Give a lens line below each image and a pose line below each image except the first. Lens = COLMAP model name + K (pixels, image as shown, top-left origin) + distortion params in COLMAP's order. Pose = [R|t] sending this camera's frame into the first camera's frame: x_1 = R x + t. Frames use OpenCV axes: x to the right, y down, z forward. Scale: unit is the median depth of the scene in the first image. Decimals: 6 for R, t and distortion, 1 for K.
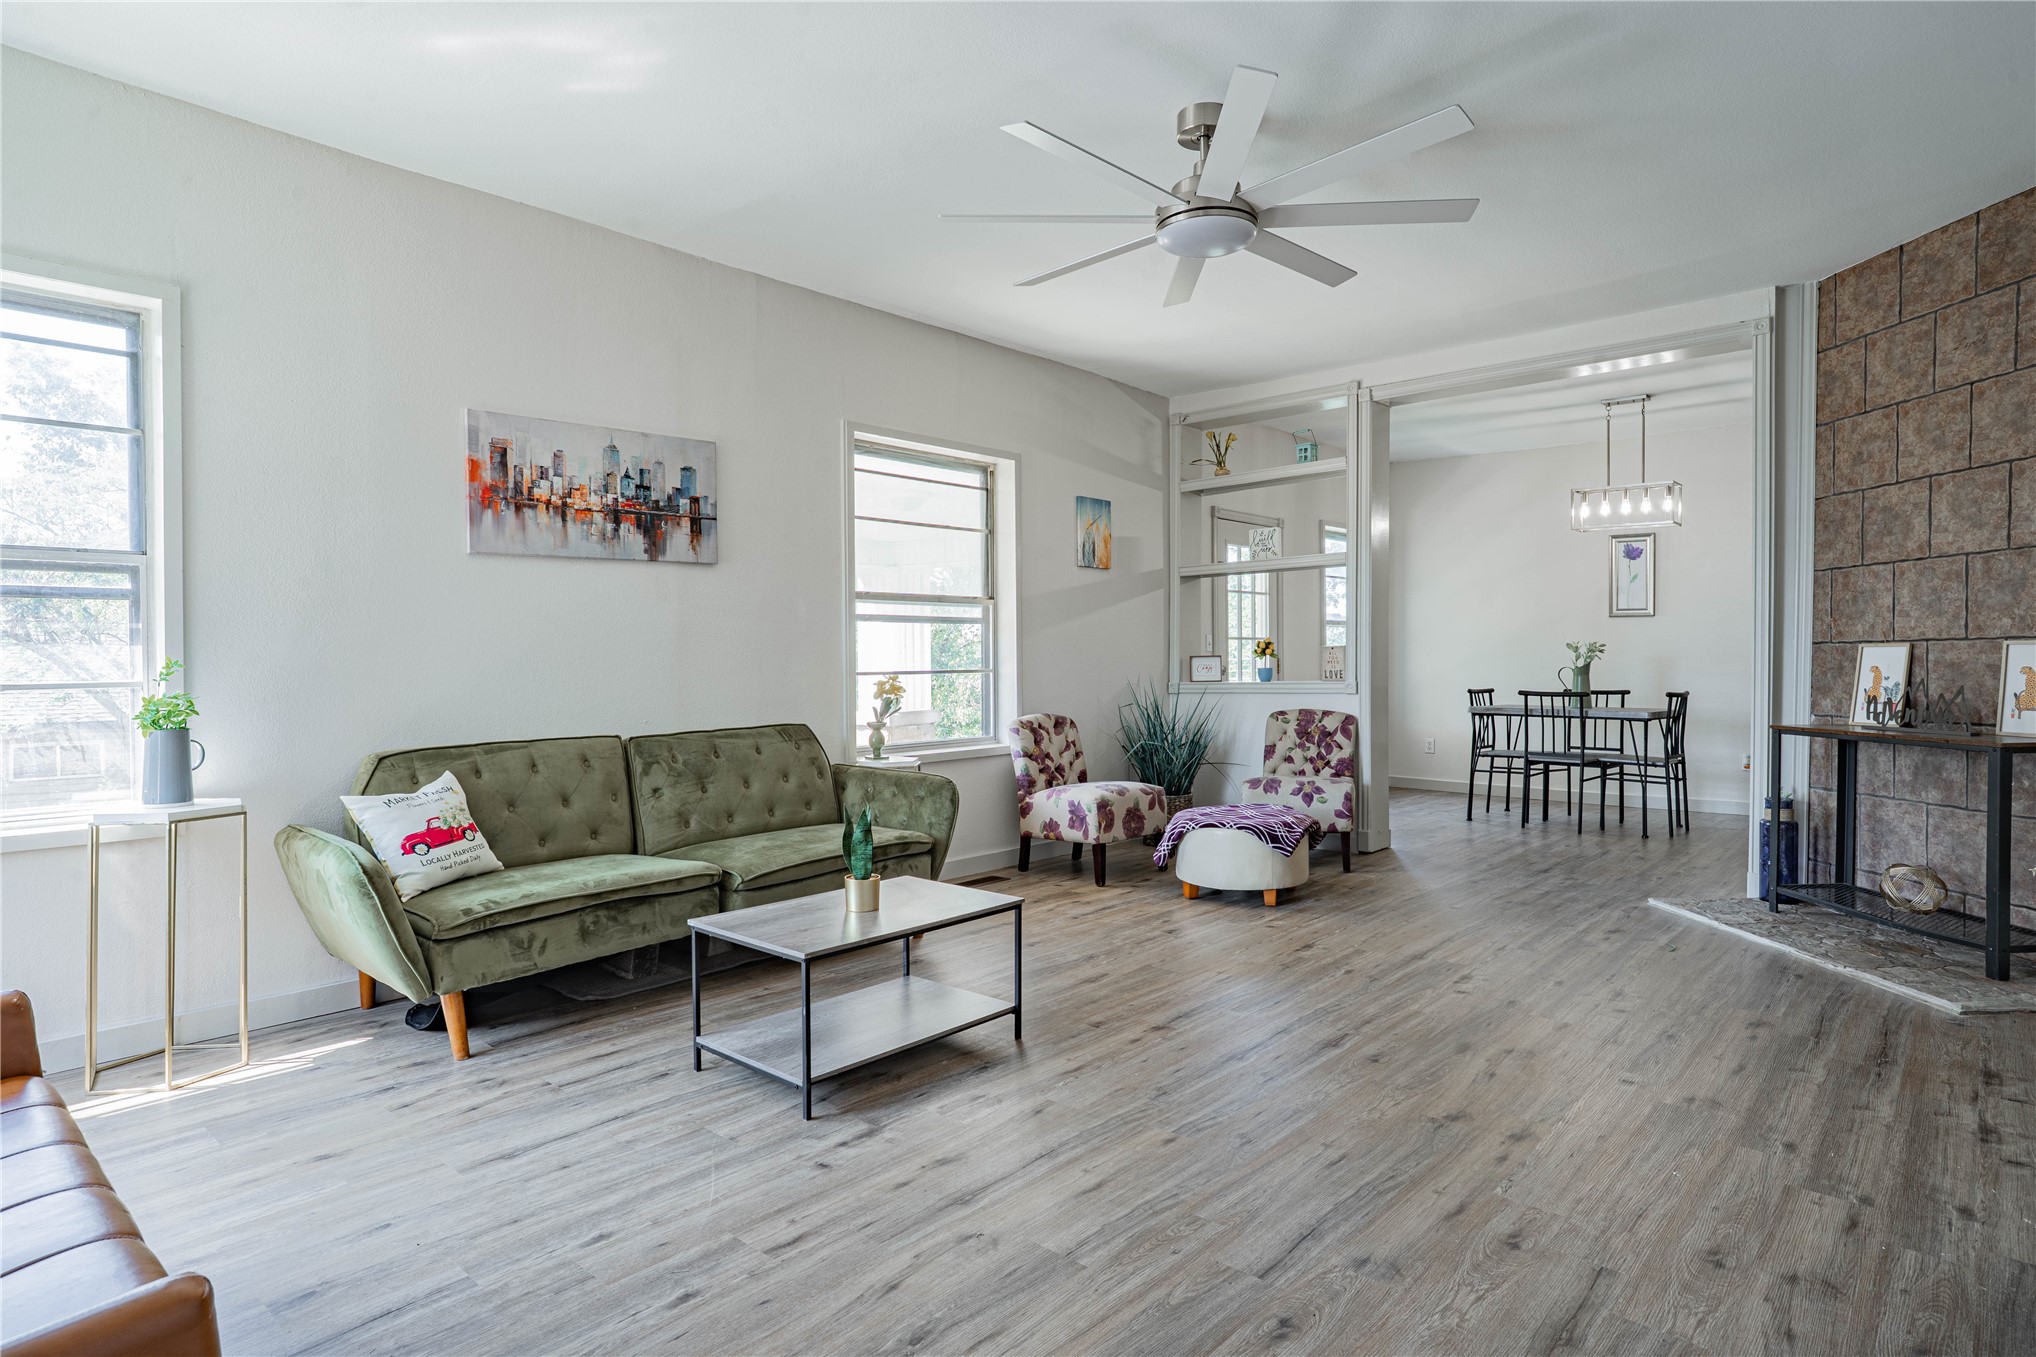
lens RADIAL K [[1127.6, 0, 1019.4], [0, 1127.6, 663.7], [0, 0, 1]] dist [-0.054066, 0.037731]
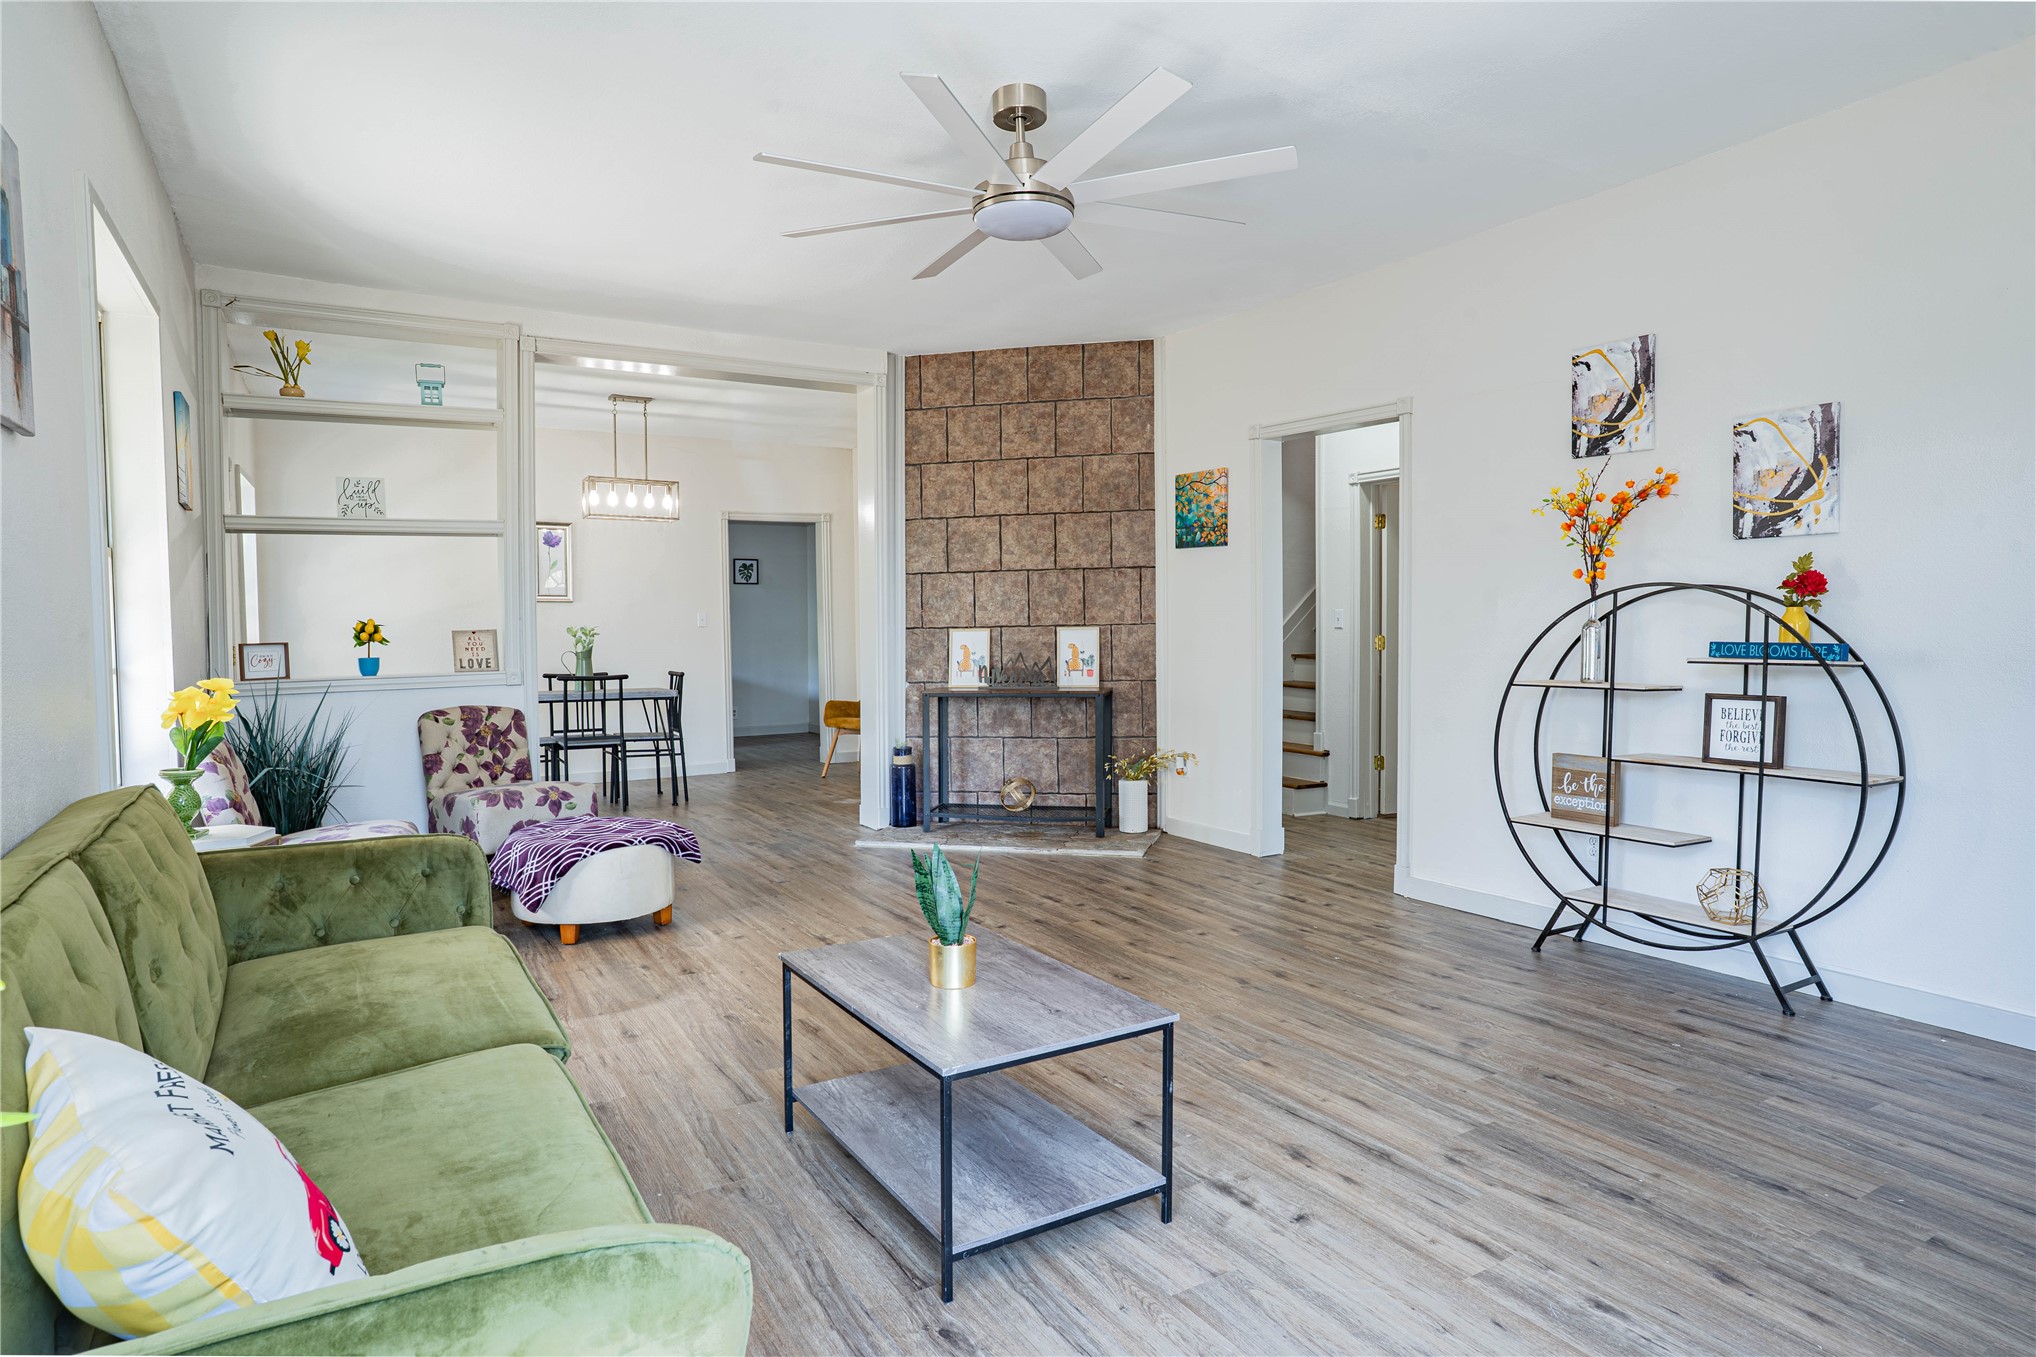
lens RADIAL K [[1127.6, 0, 1019.4], [0, 1127.6, 663.7], [0, 0, 1]] dist [-0.054066, 0.037731]
pose [[0.283066, -0.026076, 0.958746, -0.606435], [0.013436, 0.999640, 0.023222, -0.006590], [-0.959006, 0.006308, 0.283314, 0.544494]]
